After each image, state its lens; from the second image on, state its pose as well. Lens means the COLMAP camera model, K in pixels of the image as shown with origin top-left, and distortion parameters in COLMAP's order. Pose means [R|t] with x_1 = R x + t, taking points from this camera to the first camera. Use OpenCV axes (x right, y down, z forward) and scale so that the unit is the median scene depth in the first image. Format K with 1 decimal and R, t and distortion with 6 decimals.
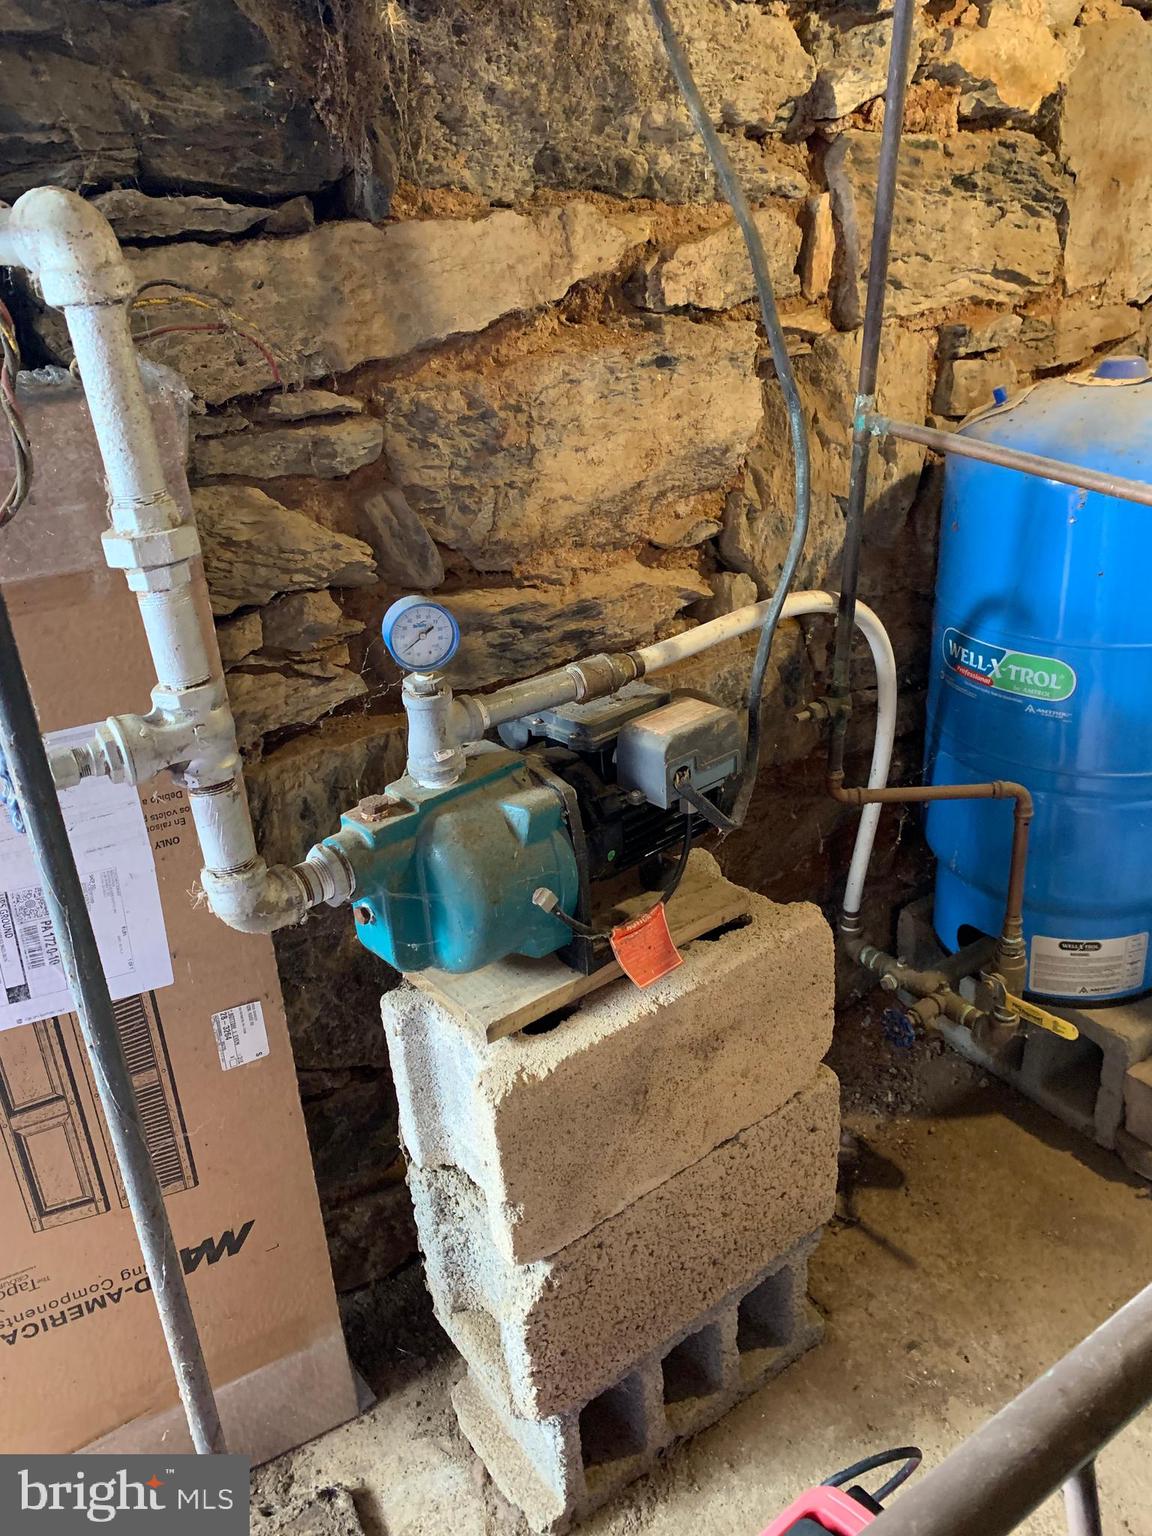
lens RADIAL K [[1165.8, 0, 576.2], [0, 1165.8, 767.7], [0, 0, 1]] dist [0.008232, -0.010052]
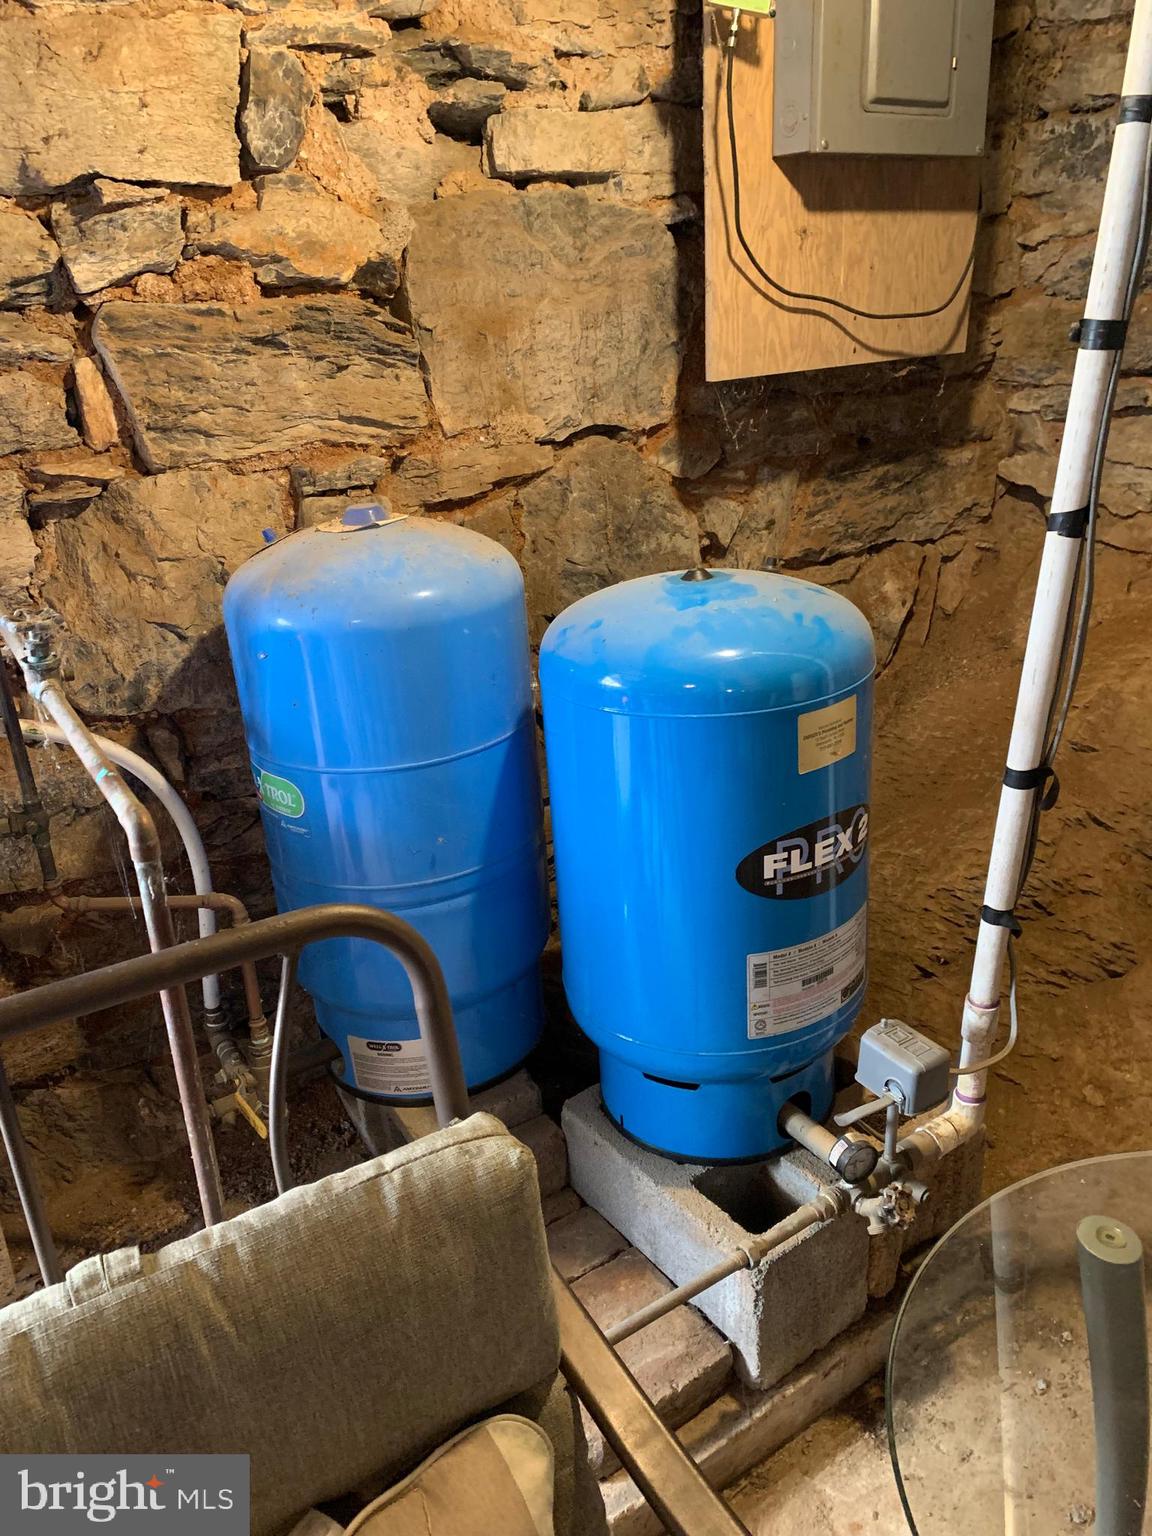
lens RADIAL K [[1165.8, 0, 578.3], [0, 1165.8, 766.7], [0, 0, 1]] dist [0.008232, -0.010052]
pose [[0.999112, 0.019868, -0.037157, 0.654600], [-0.021964, 0.998139, -0.056888, -0.044808], [0.035957, 0.057654, 0.997689, -0.062764]]
